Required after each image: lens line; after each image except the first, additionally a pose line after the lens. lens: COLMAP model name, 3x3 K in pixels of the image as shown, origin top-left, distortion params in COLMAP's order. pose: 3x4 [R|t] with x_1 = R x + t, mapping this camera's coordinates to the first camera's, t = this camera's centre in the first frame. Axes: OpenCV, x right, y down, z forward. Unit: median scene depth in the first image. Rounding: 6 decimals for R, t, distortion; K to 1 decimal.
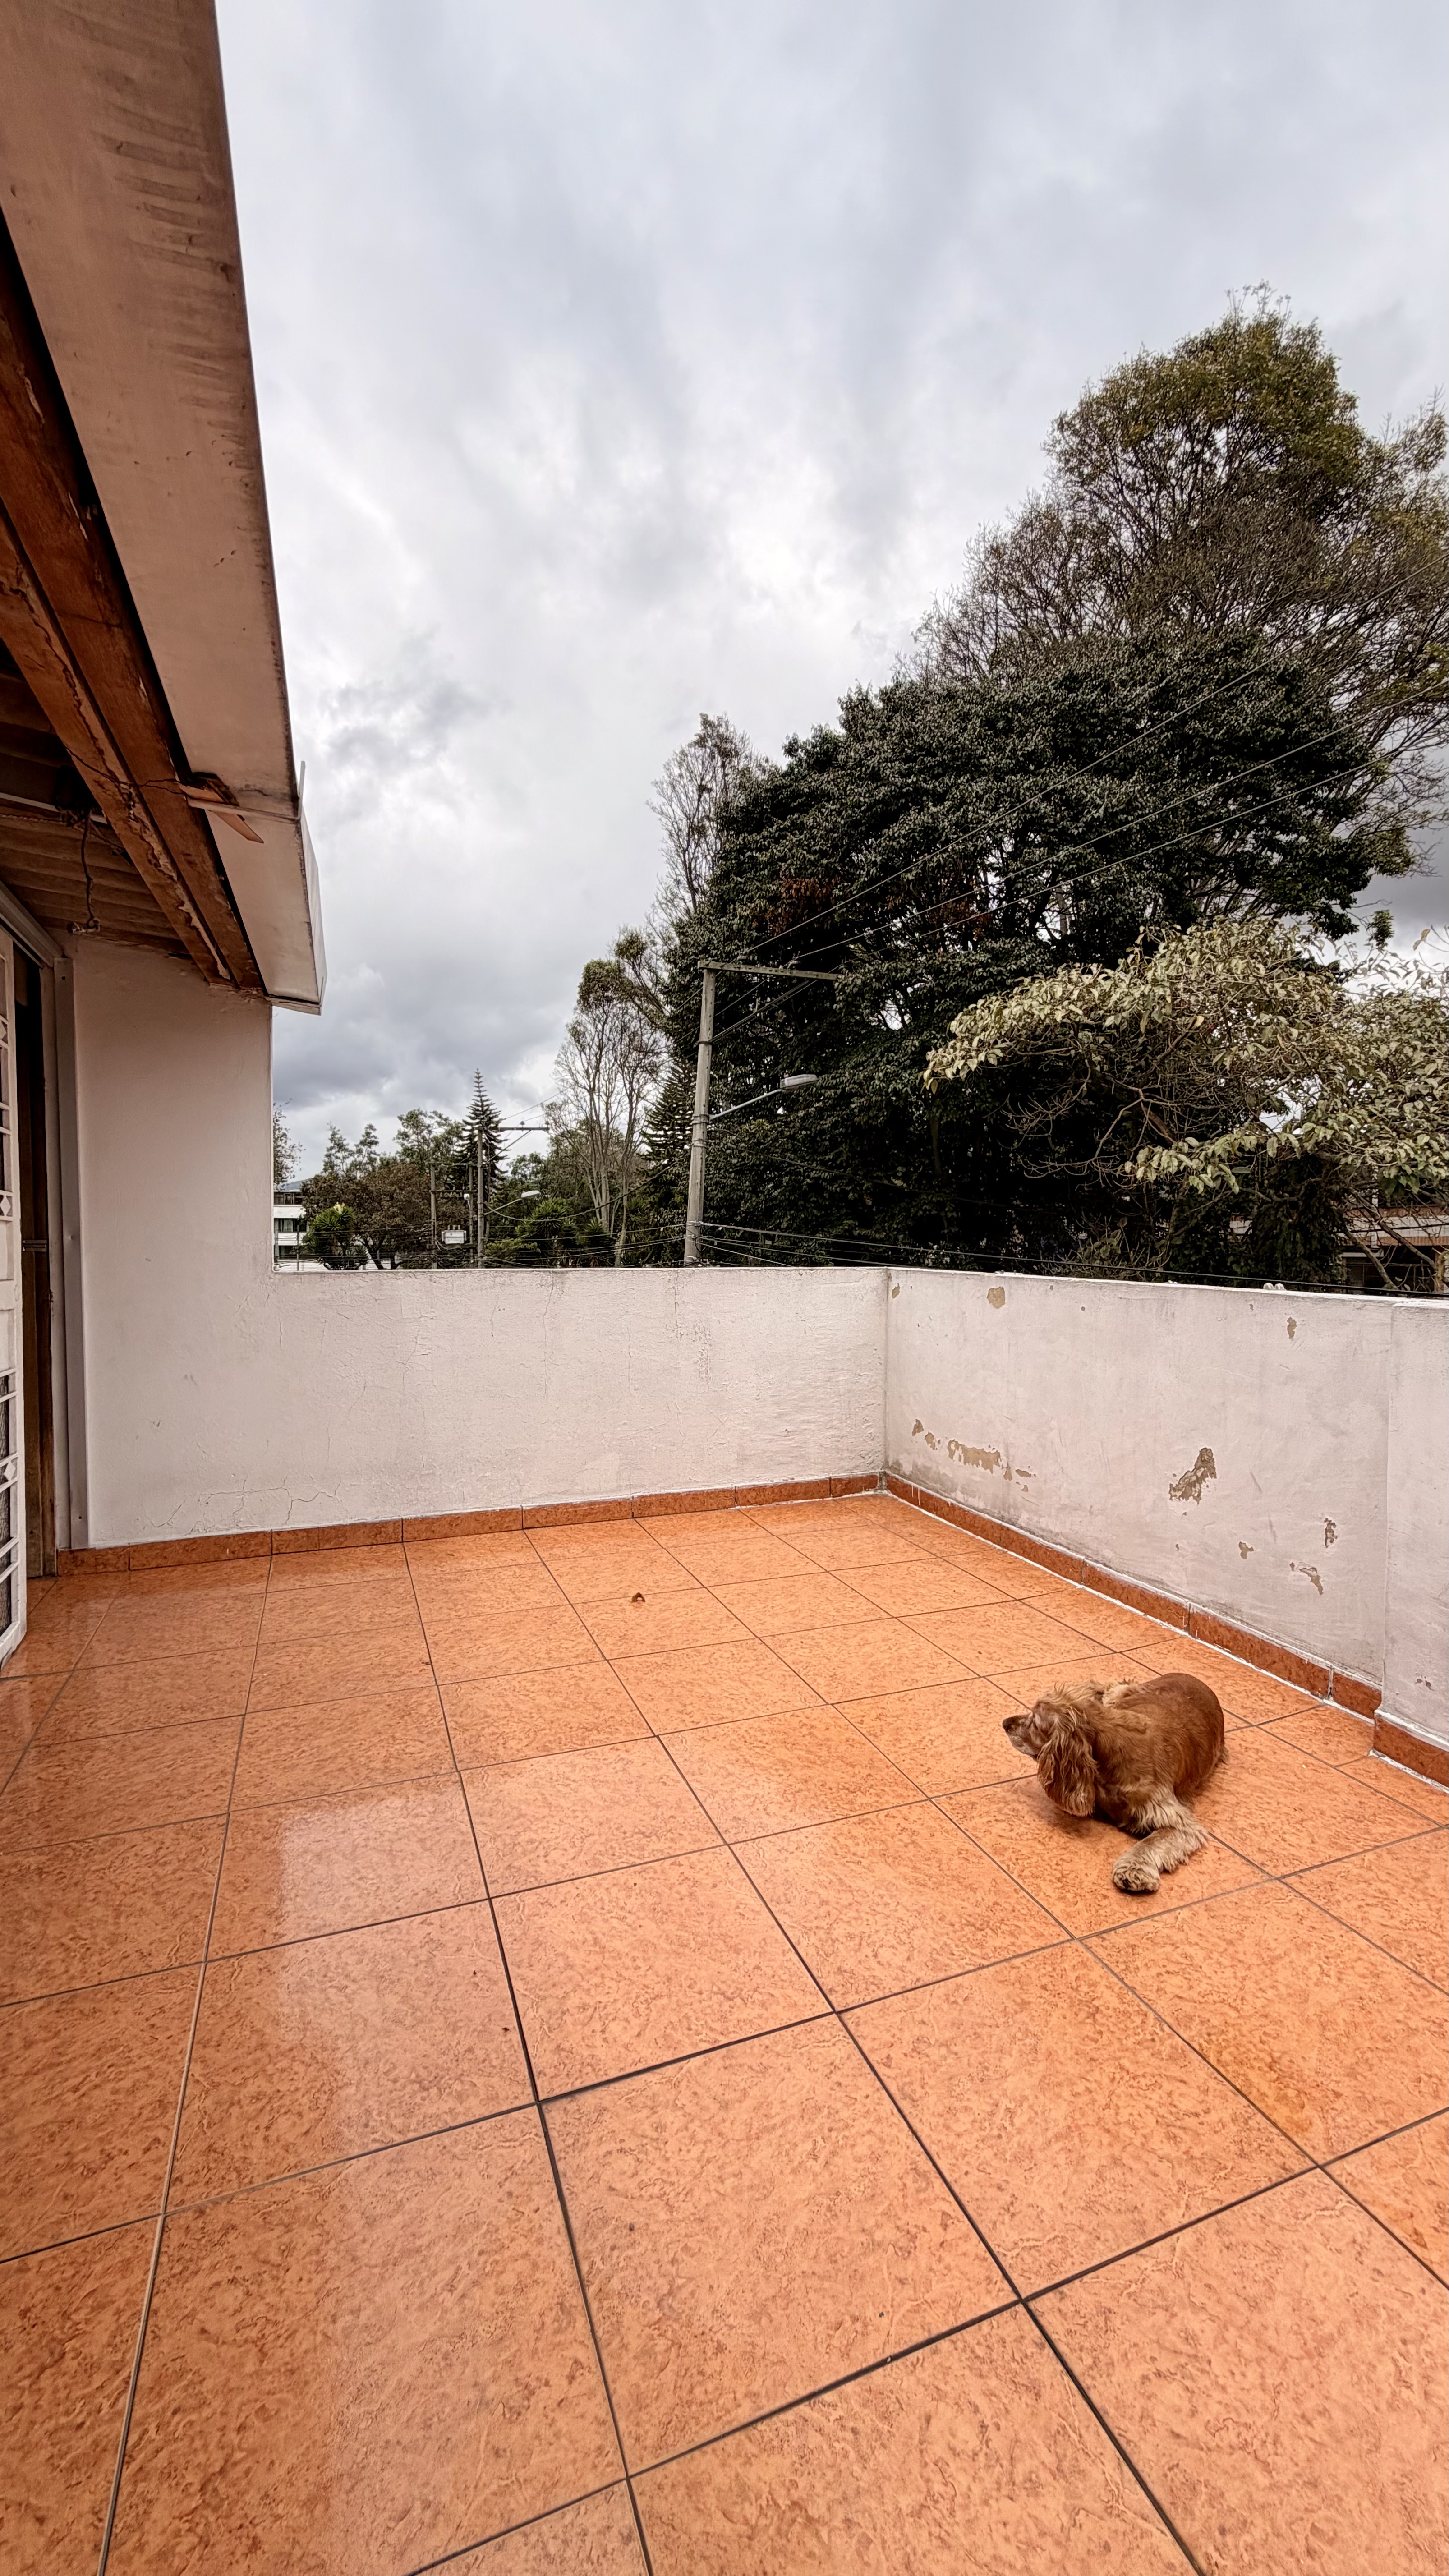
lens RADIAL K [[1021.7, 0, 729.1], [0, 1021.7, 1284.2], [0, 0, 1]] dist [0.000210, 0.000295]
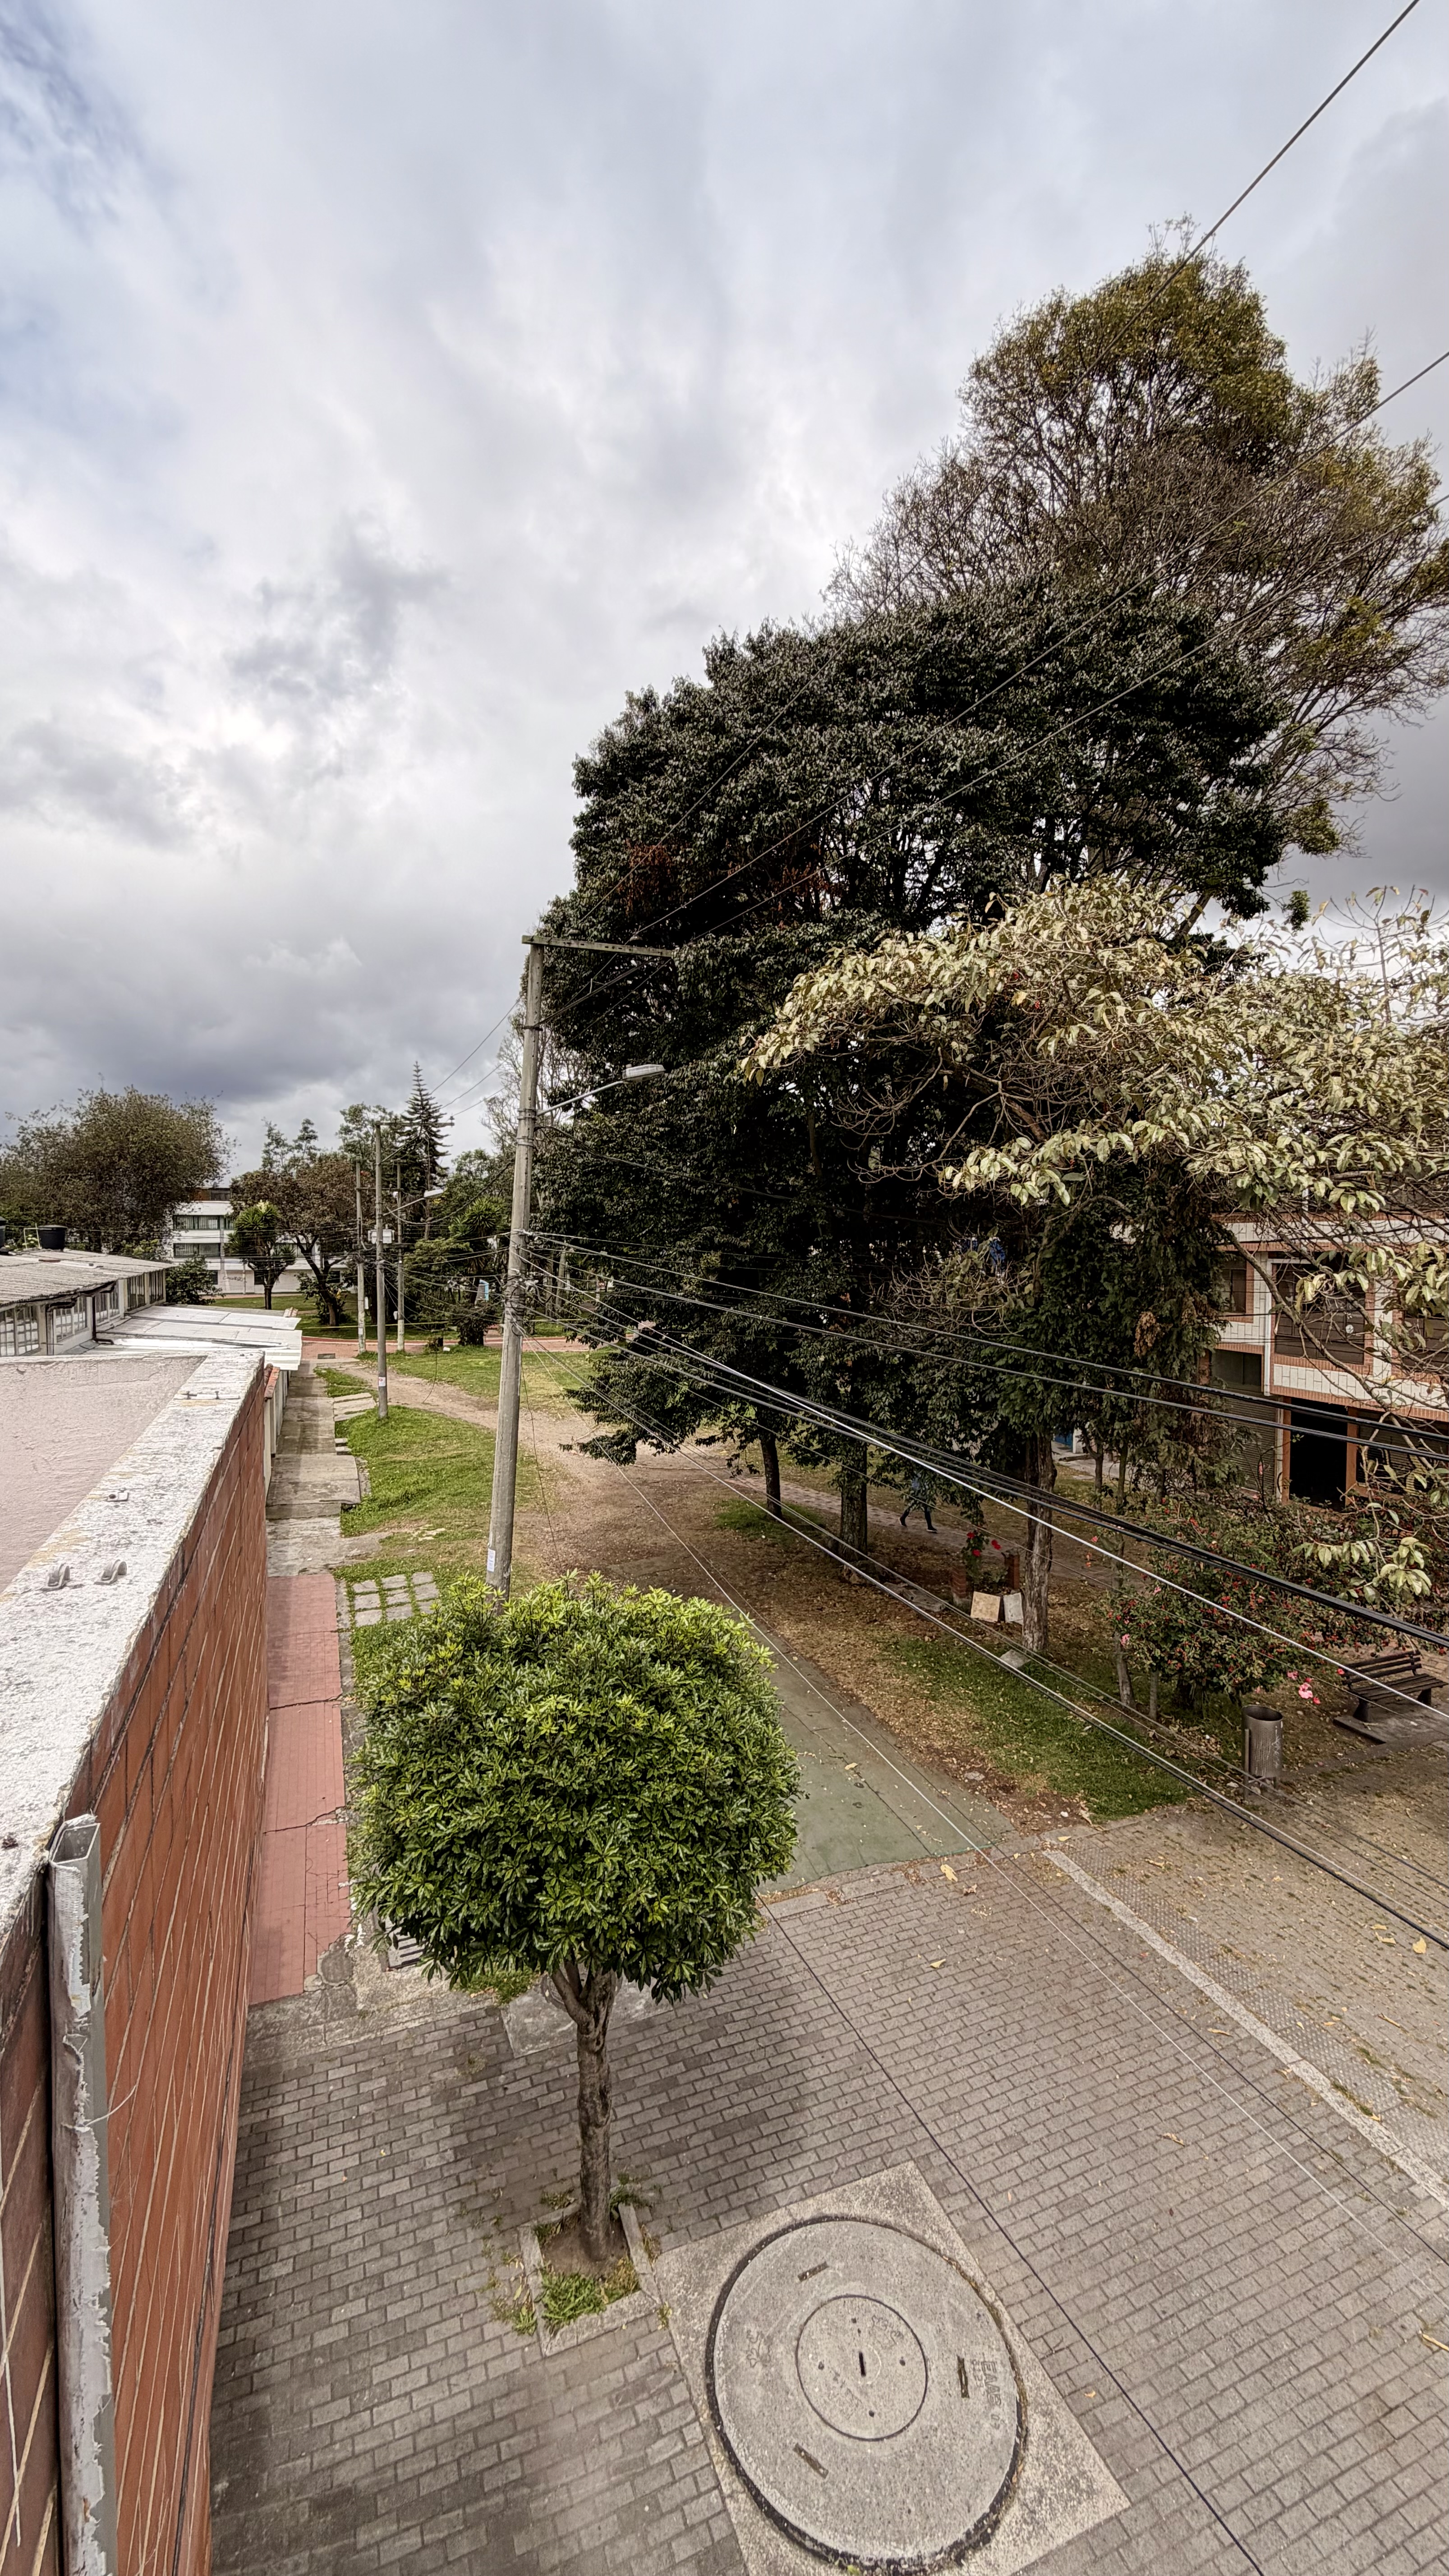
lens RADIAL K [[1021.7, 0, 724.2], [0, 1021.7, 1287.5], [0, 0, 1]] dist [0.000210, 0.000295]
pose [[0.999807, -0.000260, 0.019631, 0.110675], [0.000118, 0.999974, 0.007253, -0.015343], [-0.019632, -0.007249, 0.999781, 0.094506]]
